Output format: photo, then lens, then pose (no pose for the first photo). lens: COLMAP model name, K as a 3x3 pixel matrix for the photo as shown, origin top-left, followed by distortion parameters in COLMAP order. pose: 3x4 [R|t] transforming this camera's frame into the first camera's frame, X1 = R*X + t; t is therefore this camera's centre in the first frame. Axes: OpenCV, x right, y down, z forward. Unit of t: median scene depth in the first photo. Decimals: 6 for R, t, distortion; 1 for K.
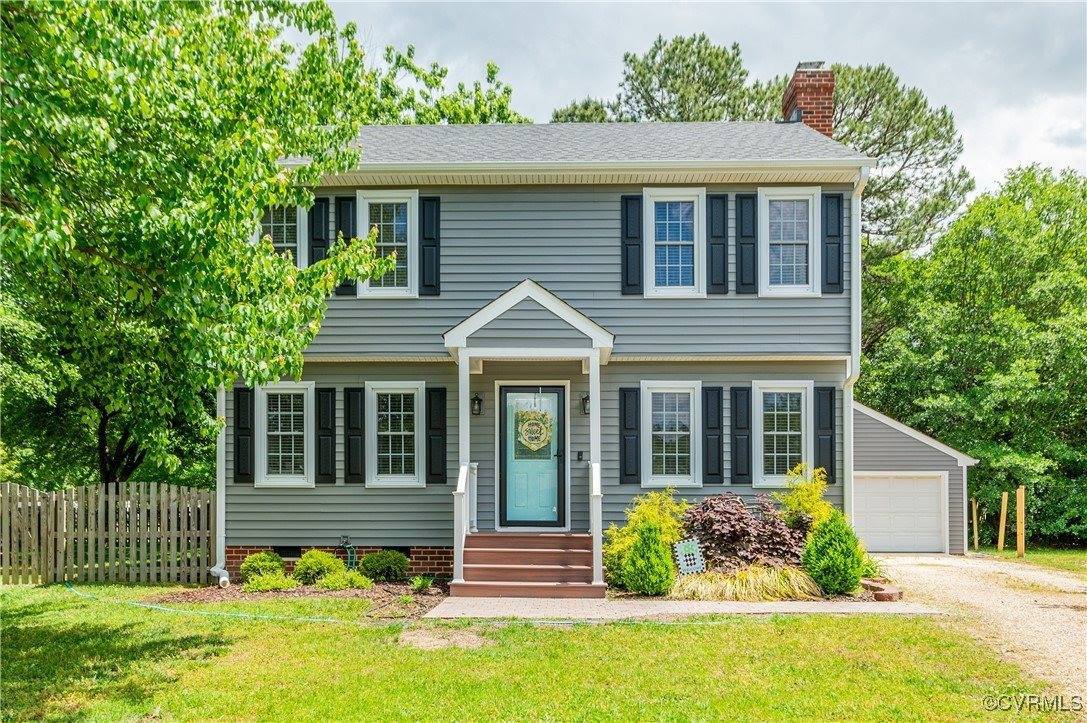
lens RADIAL K [[627.3, 0, 542.8], [0, 627.3, 369.4], [0, 0, 1]] dist [-0.000233, -0.000586]
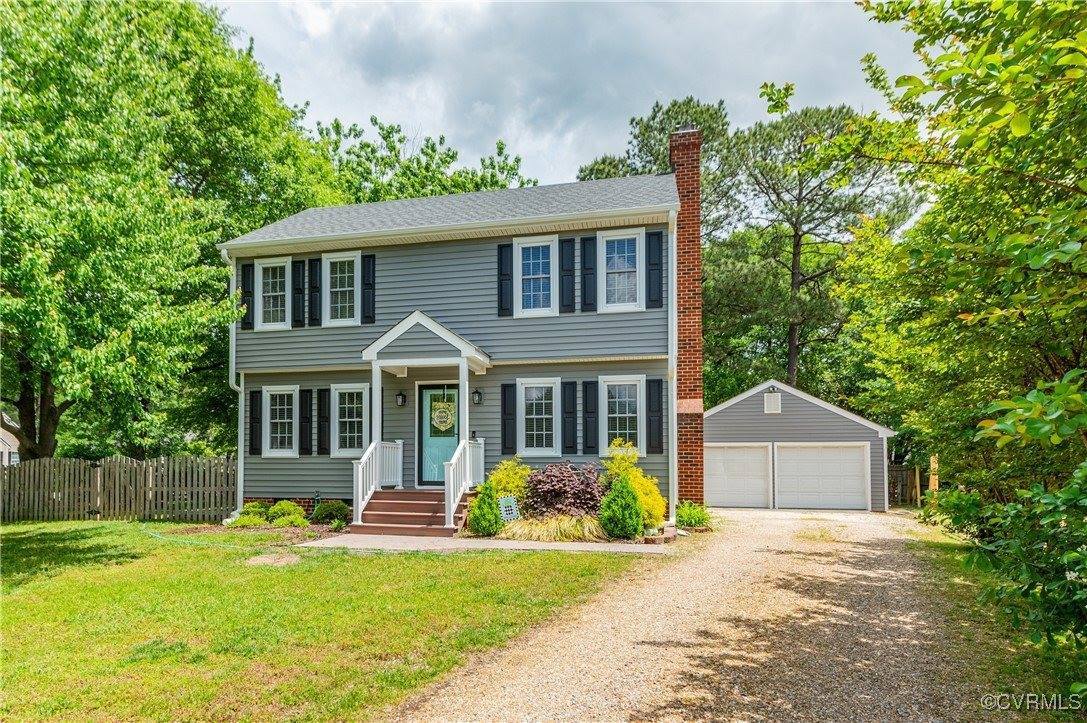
lens RADIAL K [[488.5, 0, 553.9], [0, 488.5, 356.0], [0, 0, 1]] dist [0.000633, -0.000181]
pose [[0.987337, -0.035134, -0.154699, 0.407098], [0.032791, 0.999306, -0.017669, -0.009767], [0.155212, 0.012373, 0.987804, -0.037174]]
